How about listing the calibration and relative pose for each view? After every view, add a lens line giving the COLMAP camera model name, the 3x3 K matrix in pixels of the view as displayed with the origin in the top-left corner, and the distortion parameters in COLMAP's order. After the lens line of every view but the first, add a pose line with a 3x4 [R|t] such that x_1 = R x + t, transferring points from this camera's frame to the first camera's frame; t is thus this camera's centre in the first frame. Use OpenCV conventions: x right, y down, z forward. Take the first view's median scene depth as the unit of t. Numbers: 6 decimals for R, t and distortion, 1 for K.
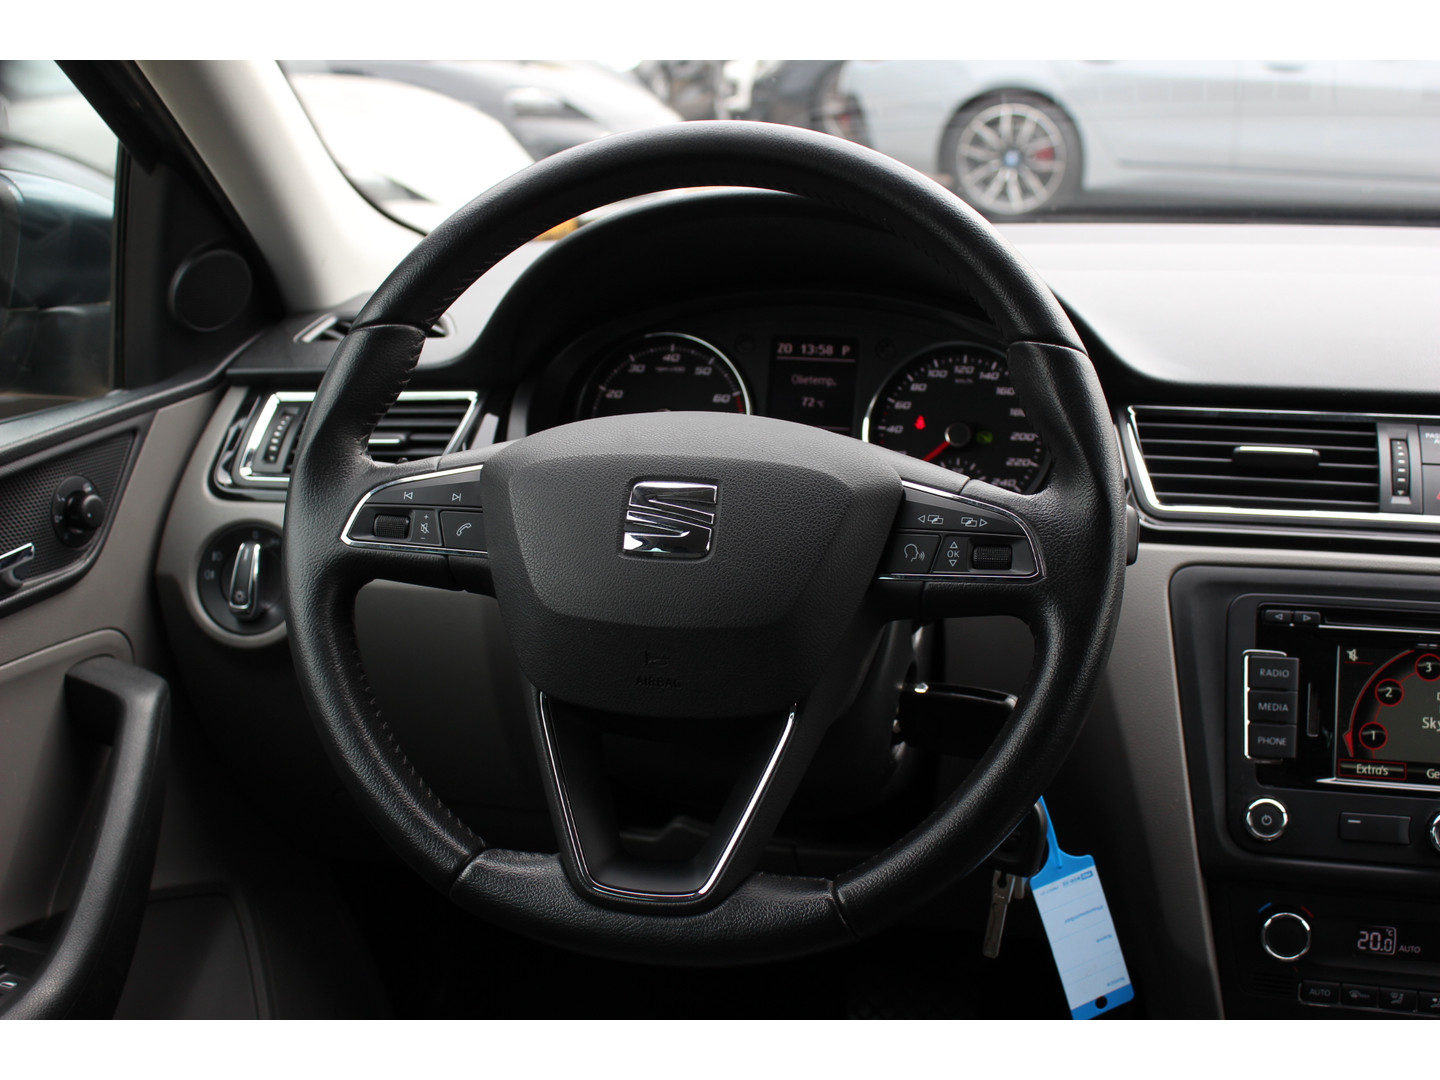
lens RADIAL K [[1821.1, 0, 713.3], [0, 1821.1, 522.7], [0, 0, 1]] dist [-0.086433, 0.105500]
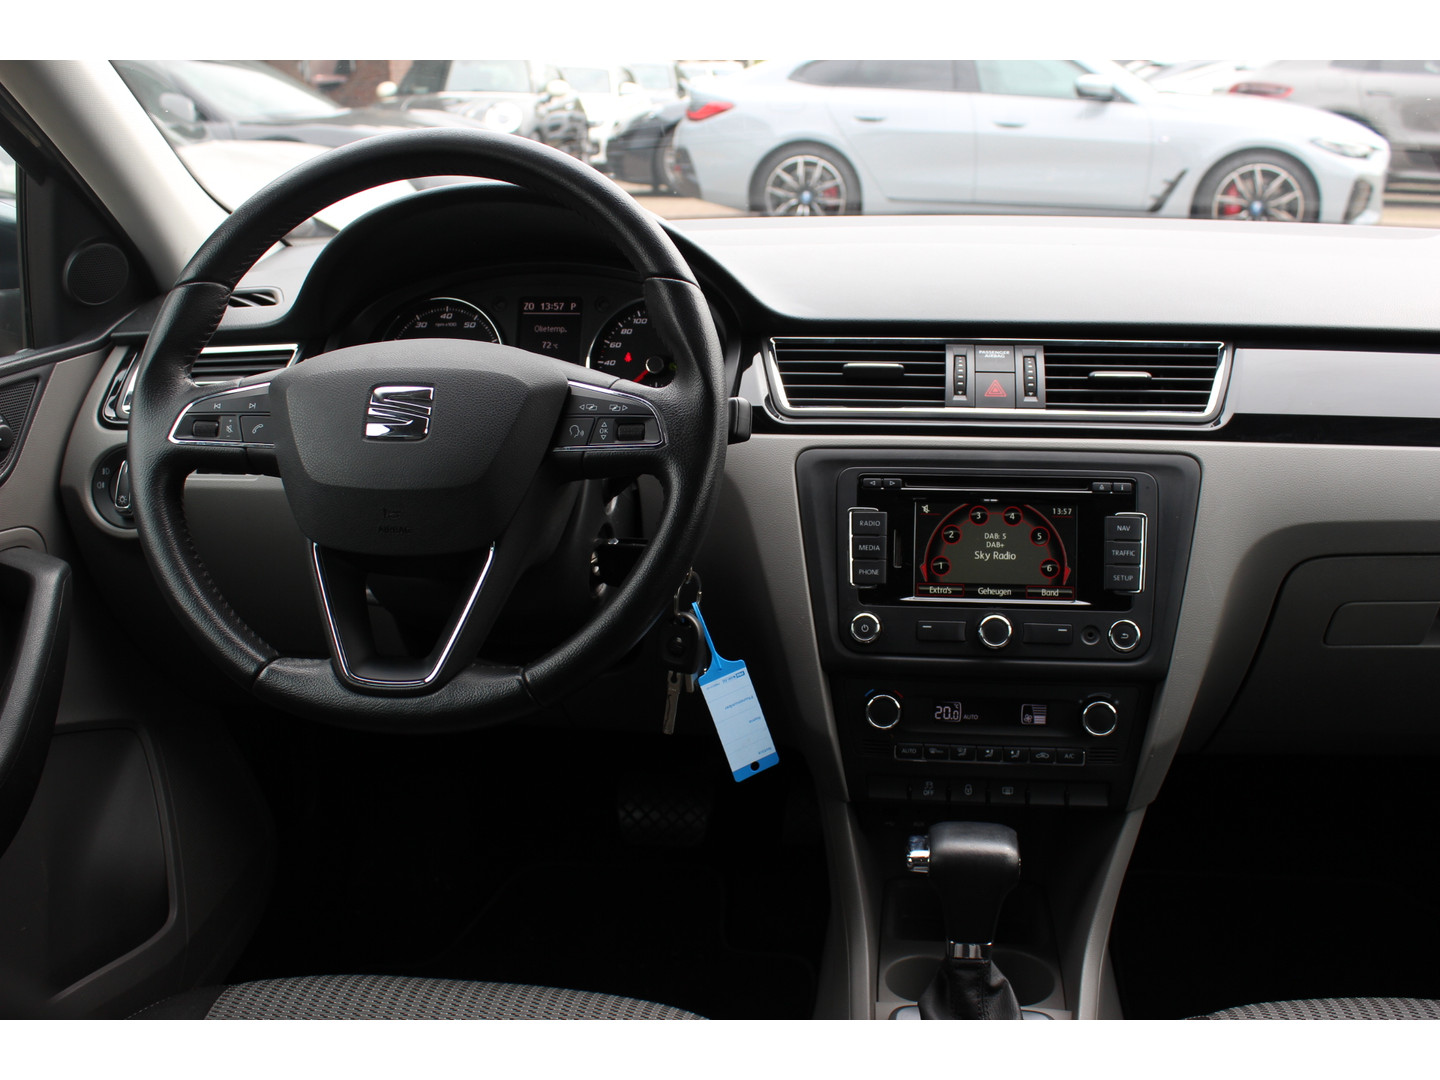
lens RADIAL K [[1423.2, 0, 720.0], [0, 1423.2, 540.0], [0, 0, 1]] dist [-0.150595, 0.170027]
pose [[0.995919, -0.034306, 0.083475, 0.104560], [0.031310, 0.998827, 0.036942, 0.052024], [-0.084644, -0.034178, 0.995825, -0.076754]]
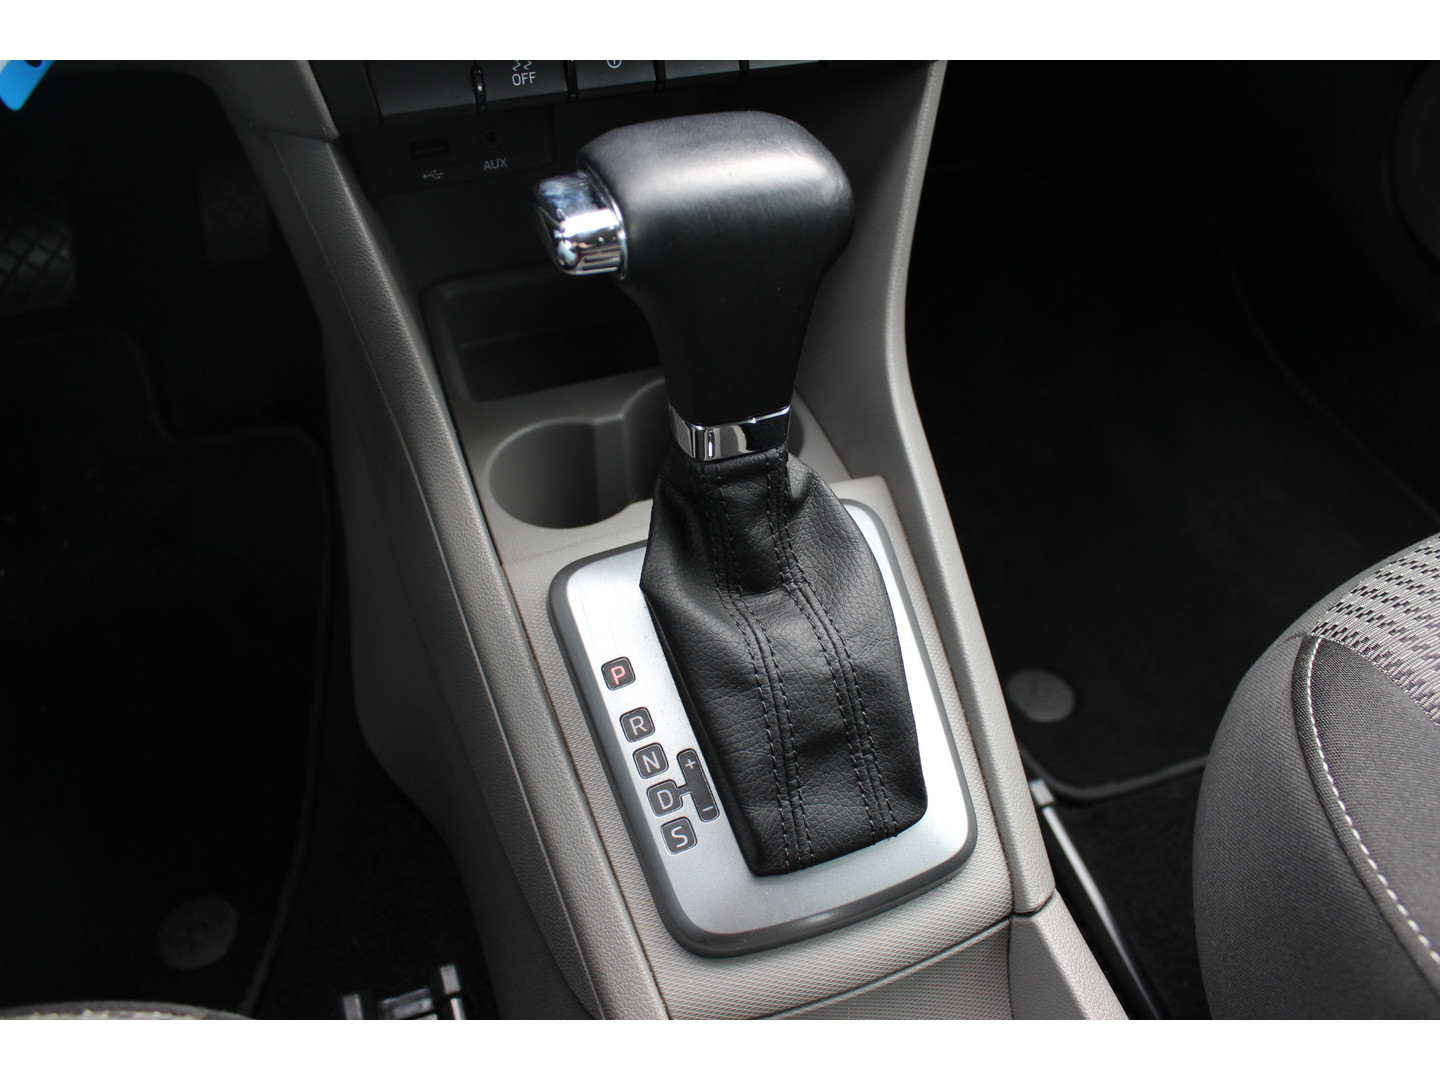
lens RADIAL K [[1188.6, 0, 724.6], [0, 1188.6, 546.8], [0, 0, 1]] dist [-0.183588, 0.165782]
pose [[0.839615, -0.362454, 0.404566, 0.199496], [0.099869, 0.835120, 0.540926, 0.226140], [-0.533922, -0.413766, 0.737377, 0.624206]]
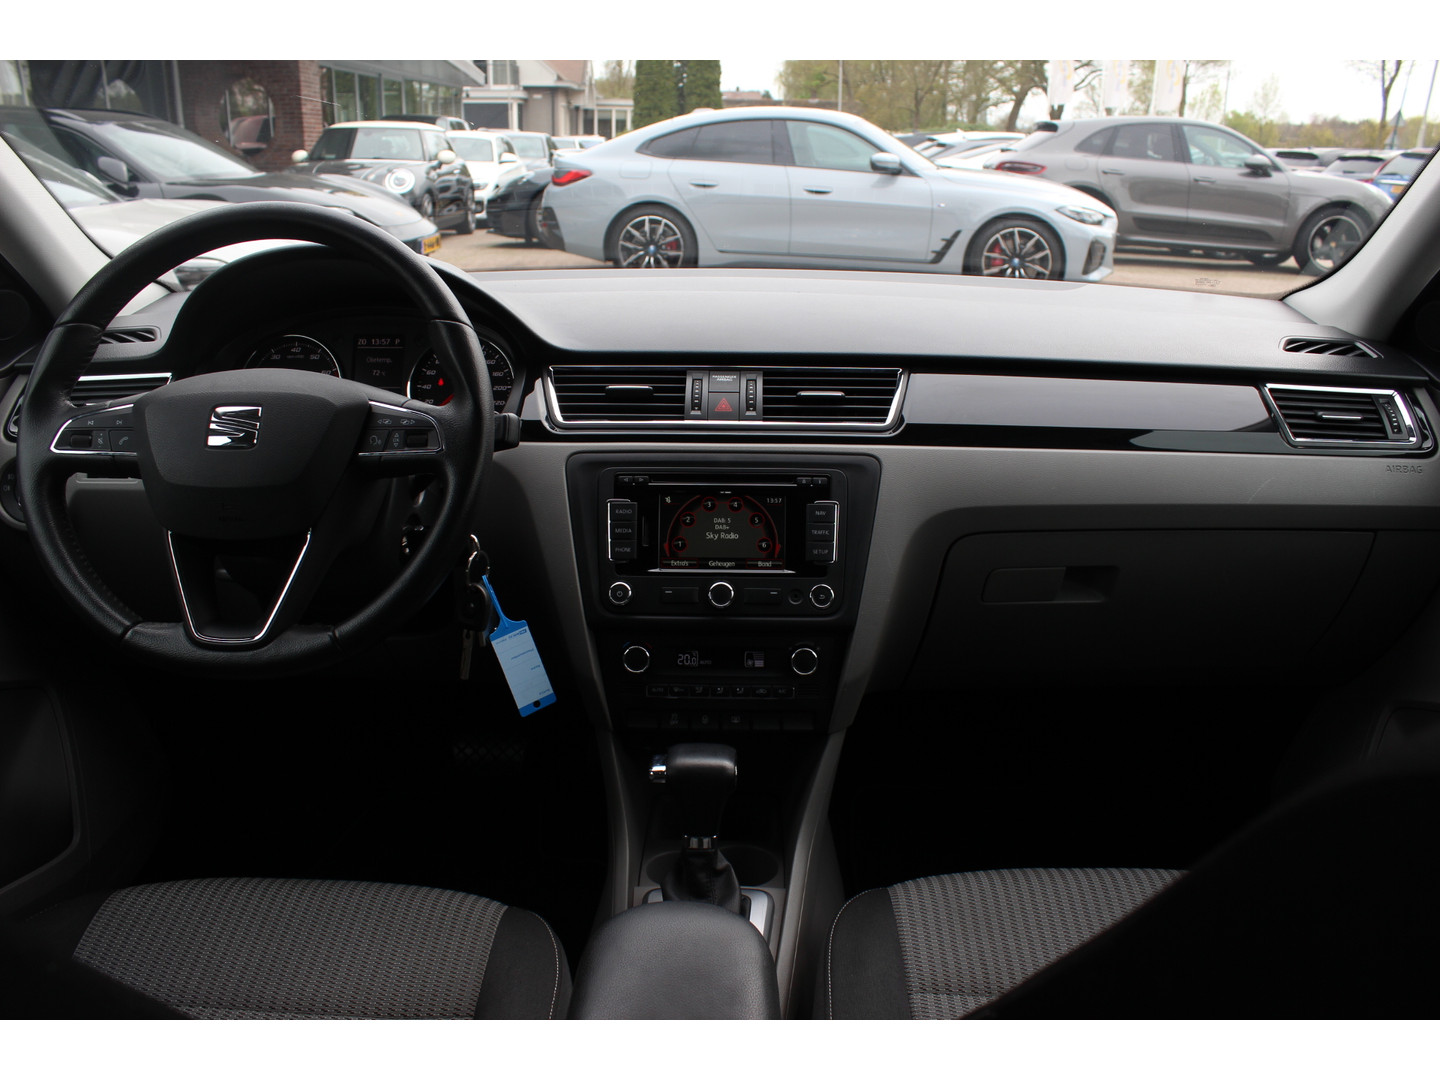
lens RADIAL K [[1188.6, 0, 724.6], [0, 1188.6, 546.8], [0, 0, 1]] dist [-0.183588, 0.165782]
pose [[0.980072, -0.047769, 0.192811, 0.182167], [0.038570, 0.997944, 0.051189, 0.061959], [-0.194860, -0.042733, 0.979900, -0.156272]]
